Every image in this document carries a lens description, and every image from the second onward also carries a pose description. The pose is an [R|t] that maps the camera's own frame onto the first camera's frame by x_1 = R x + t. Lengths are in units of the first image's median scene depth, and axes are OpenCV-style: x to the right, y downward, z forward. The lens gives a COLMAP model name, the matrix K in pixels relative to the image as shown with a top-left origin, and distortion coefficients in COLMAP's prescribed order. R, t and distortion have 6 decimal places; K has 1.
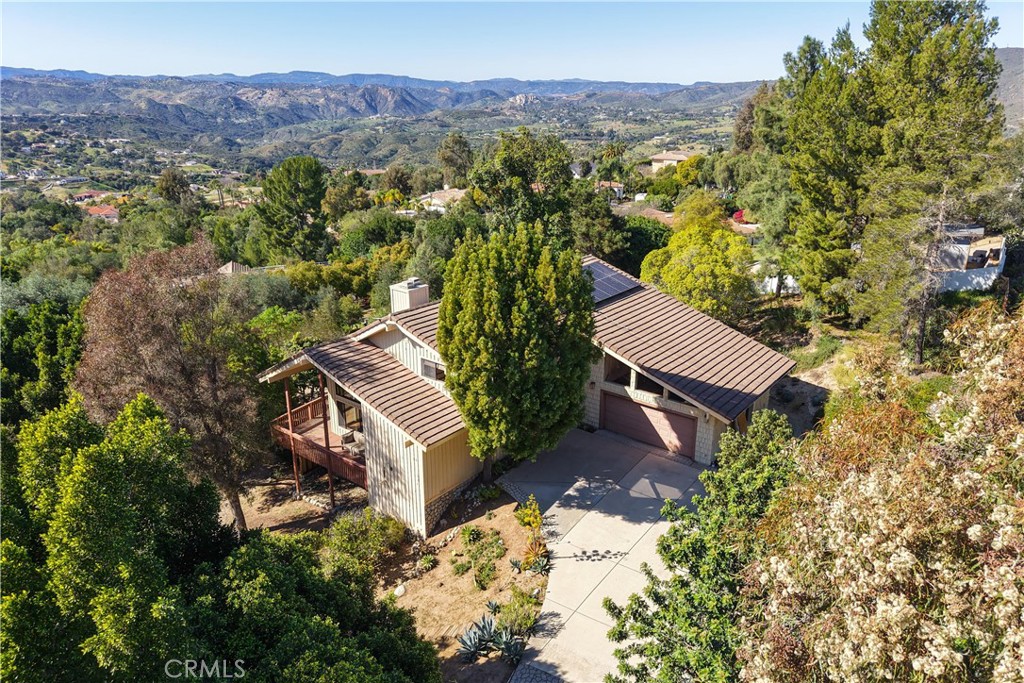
lens RADIAL K [[679.9, 0, 514.4], [0, 679.9, 339.8], [0, 0, 1]] dist [0.046548, -0.028042]
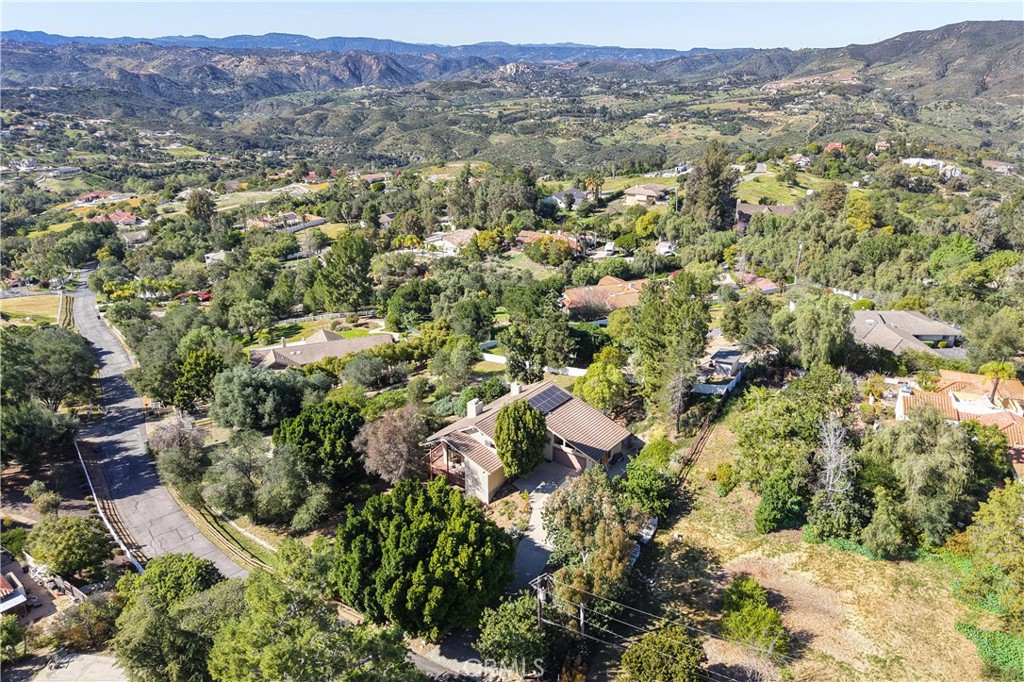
lens RADIAL K [[693.4, 0, 512.0], [0, 693.4, 341.0], [0, 0, 1]] dist [0.032491, -0.007540]
pose [[0.999885, -0.014254, 0.005183, -0.016679], [0.014087, 0.999420, 0.031001, -0.211535], [-0.005622, -0.030925, 0.999506, -0.830171]]
